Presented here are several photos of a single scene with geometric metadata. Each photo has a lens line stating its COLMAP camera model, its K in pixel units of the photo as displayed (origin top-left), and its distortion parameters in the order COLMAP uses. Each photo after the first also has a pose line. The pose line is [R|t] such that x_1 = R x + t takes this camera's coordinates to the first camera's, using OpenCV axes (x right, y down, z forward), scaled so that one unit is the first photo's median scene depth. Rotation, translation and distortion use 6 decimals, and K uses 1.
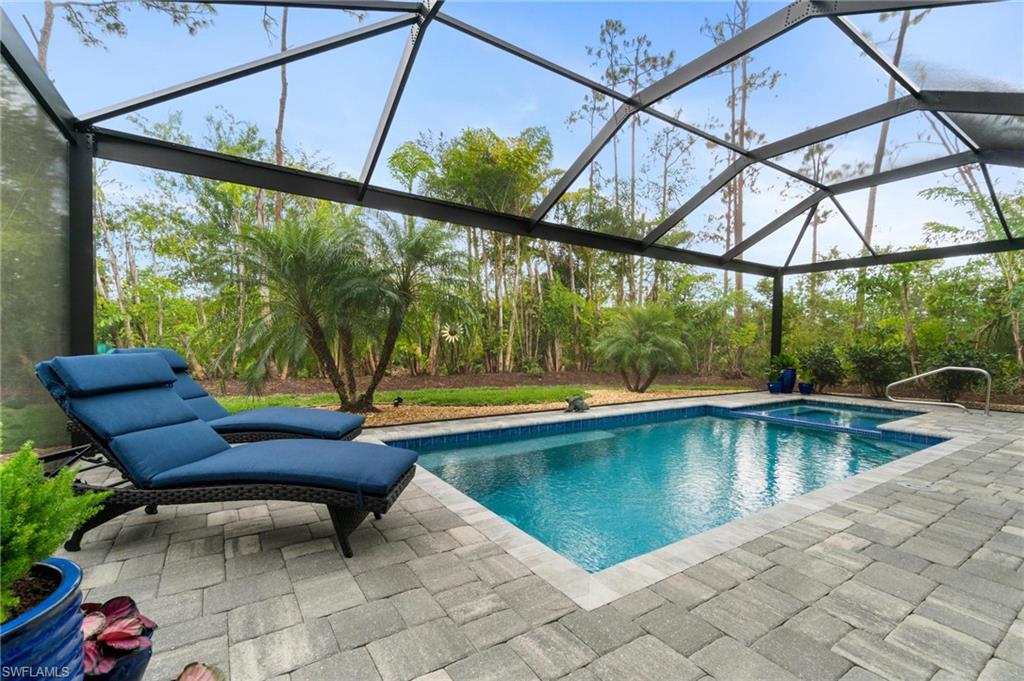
lens RADIAL K [[444.2, 0, 504.2], [0, 444.2, 348.2], [0, 0, 1]] dist [0.005313, 0.000346]
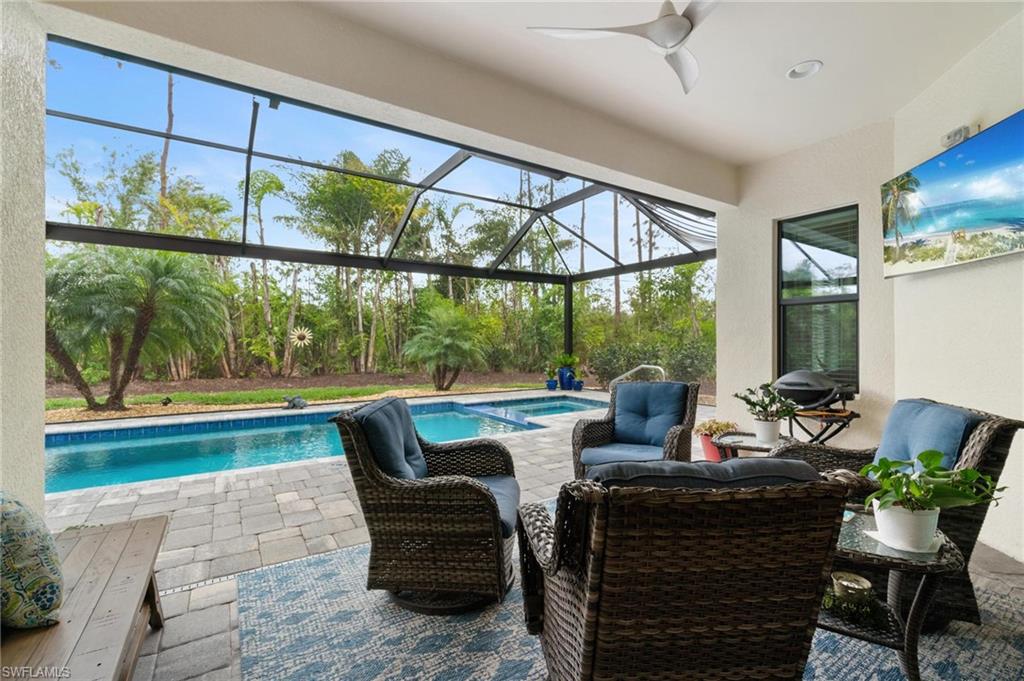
lens RADIAL K [[444.2, 0, 519.2], [0, 444.2, 336.0], [0, 0, 1]] dist [0.005313, 0.000346]
pose [[0.999790, -0.014321, -0.014627, 0.575429], [0.014006, 0.999673, -0.021399, -0.010933], [0.014929, 0.021190, 0.999664, -0.111373]]
